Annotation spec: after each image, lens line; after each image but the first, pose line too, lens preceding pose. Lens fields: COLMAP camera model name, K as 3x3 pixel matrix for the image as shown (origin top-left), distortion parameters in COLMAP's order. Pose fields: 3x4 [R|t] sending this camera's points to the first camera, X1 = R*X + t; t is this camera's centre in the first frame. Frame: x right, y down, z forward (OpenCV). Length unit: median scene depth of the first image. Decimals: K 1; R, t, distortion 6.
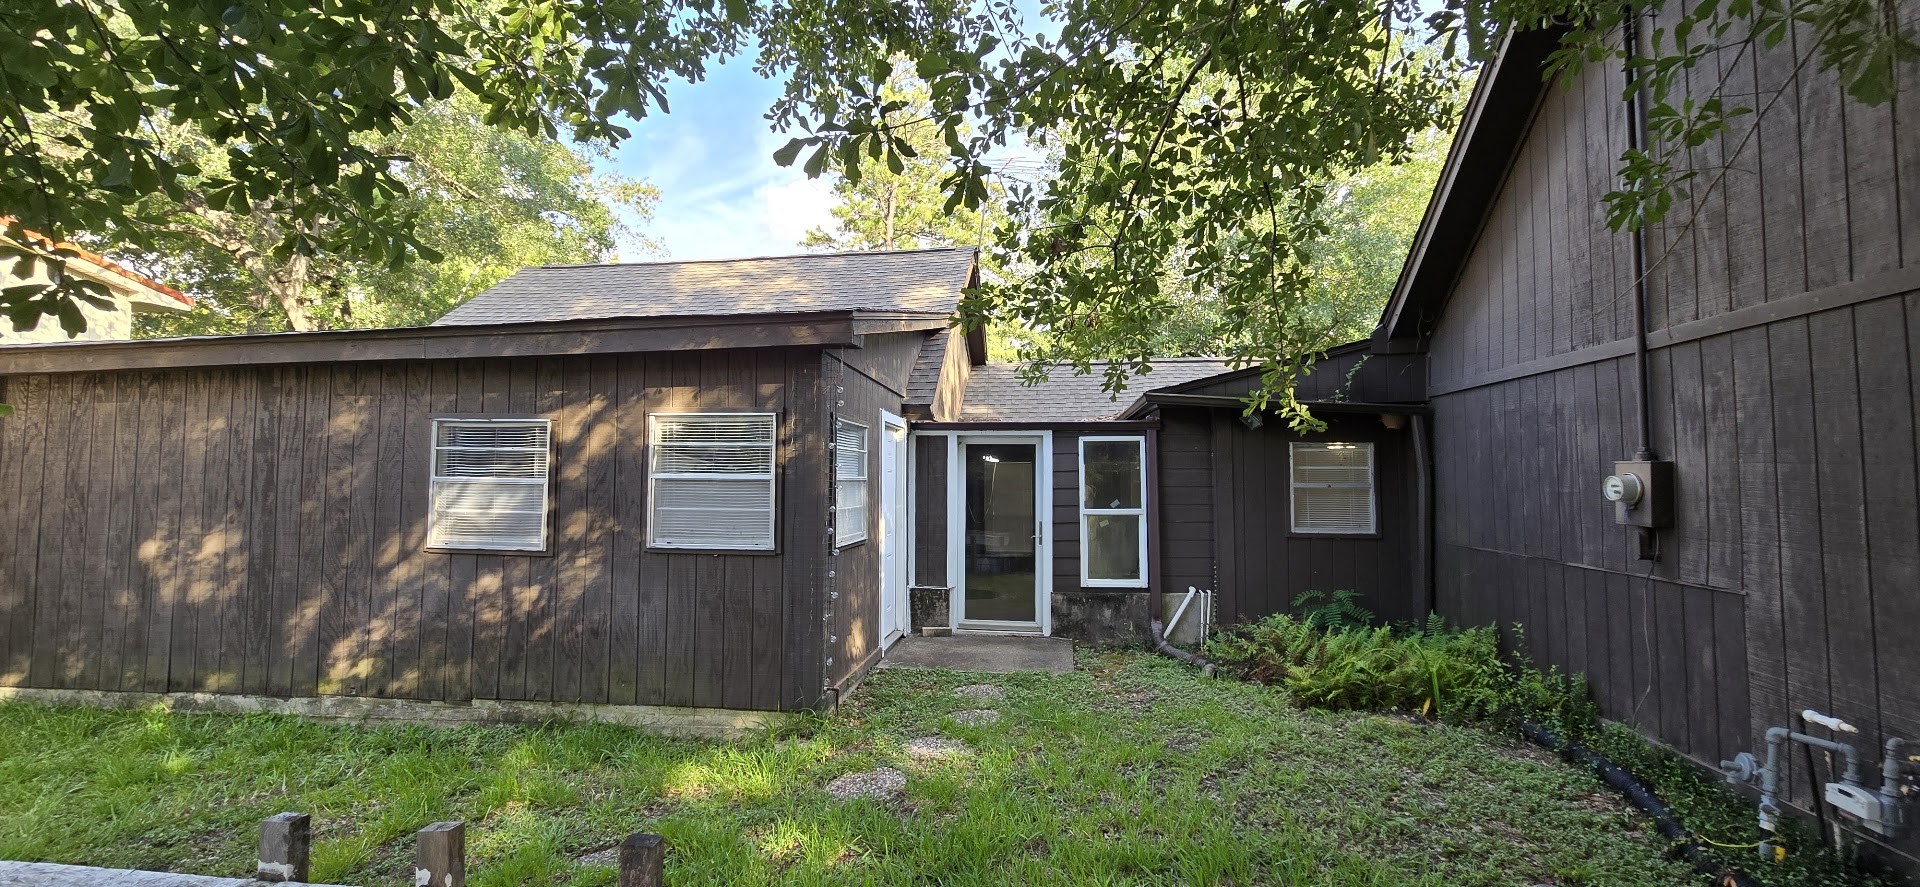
lens RADIAL K [[788.9, 0, 958.9], [0, 788.9, 438.0], [0, 0, 1]] dist [-0.001587, 0.000774]
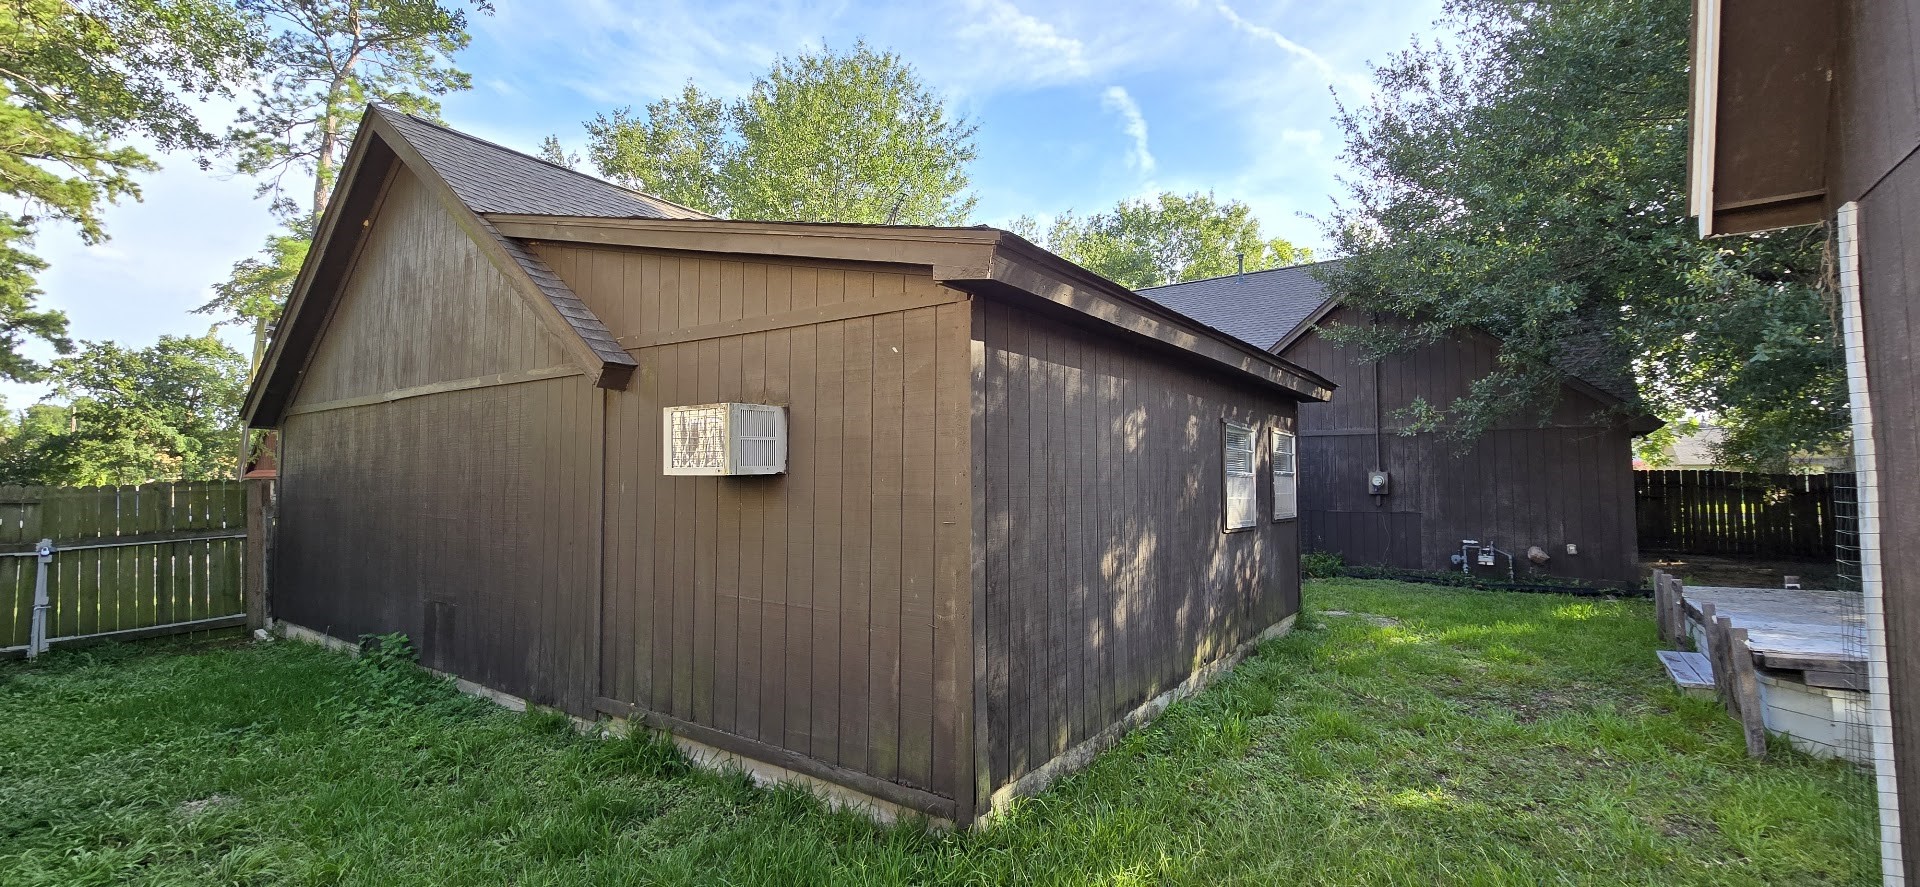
lens RADIAL K [[788.9, 0, 958.9], [0, 788.9, 438.0], [0, 0, 1]] dist [-0.001587, 0.000774]
pose [[0.472554, 0.047170, 0.880039, -1.918526], [-0.045553, 0.998539, -0.029061, 0.046251], [-0.880124, -0.026355, 0.474012, 0.767635]]
